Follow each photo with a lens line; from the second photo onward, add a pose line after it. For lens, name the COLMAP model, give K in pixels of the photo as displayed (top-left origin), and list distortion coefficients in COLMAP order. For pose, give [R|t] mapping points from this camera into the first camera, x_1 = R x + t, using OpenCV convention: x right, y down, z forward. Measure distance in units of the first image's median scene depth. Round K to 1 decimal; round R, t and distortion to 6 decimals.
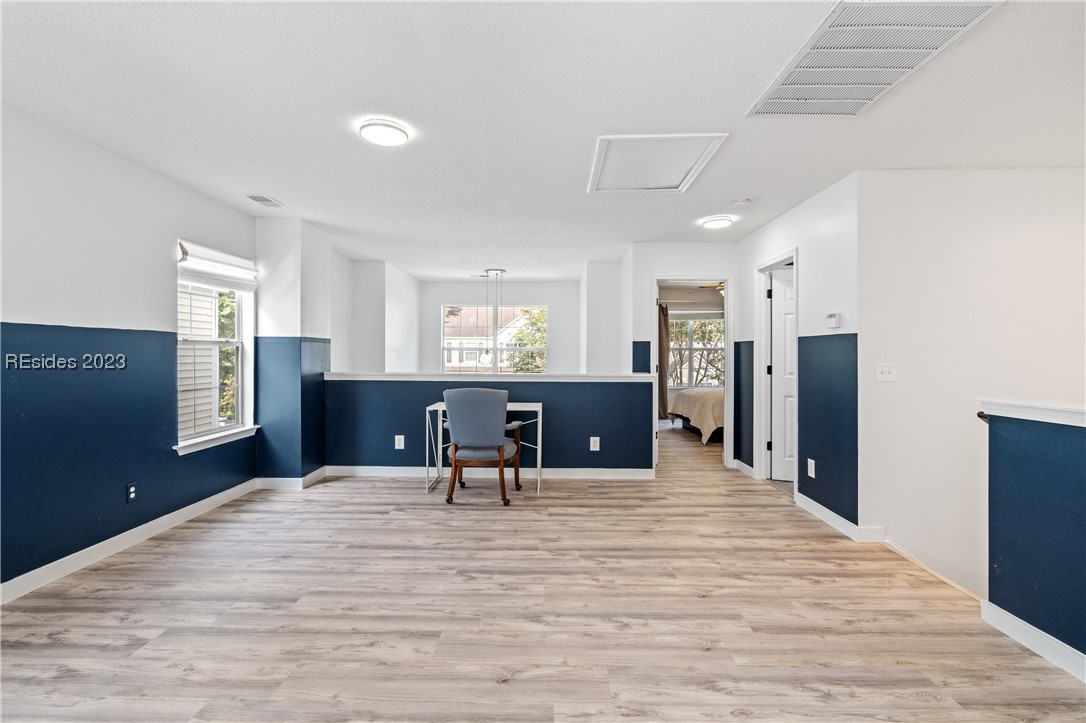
lens RADIAL K [[489.9, 0, 546.9], [0, 489.9, 360.2], [0, 0, 1]] dist [-0.008683, 0.003727]
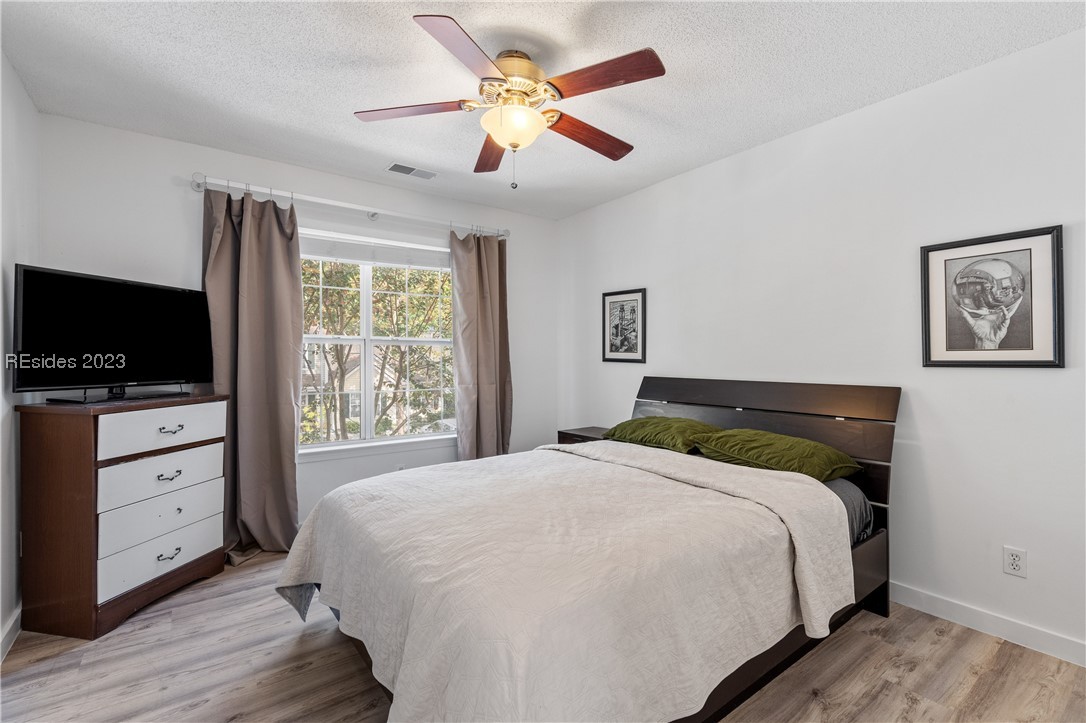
lens RADIAL K [[489.9, 0, 548.2], [0, 489.9, 365.2], [0, 0, 1]] dist [-0.008683, 0.003727]
pose [[0.788990, -0.002038, 0.614403, 0.175308], [0.002394, 0.999997, 0.000243, -0.002266], [-0.614401, 0.001279, 0.788993, 0.620681]]
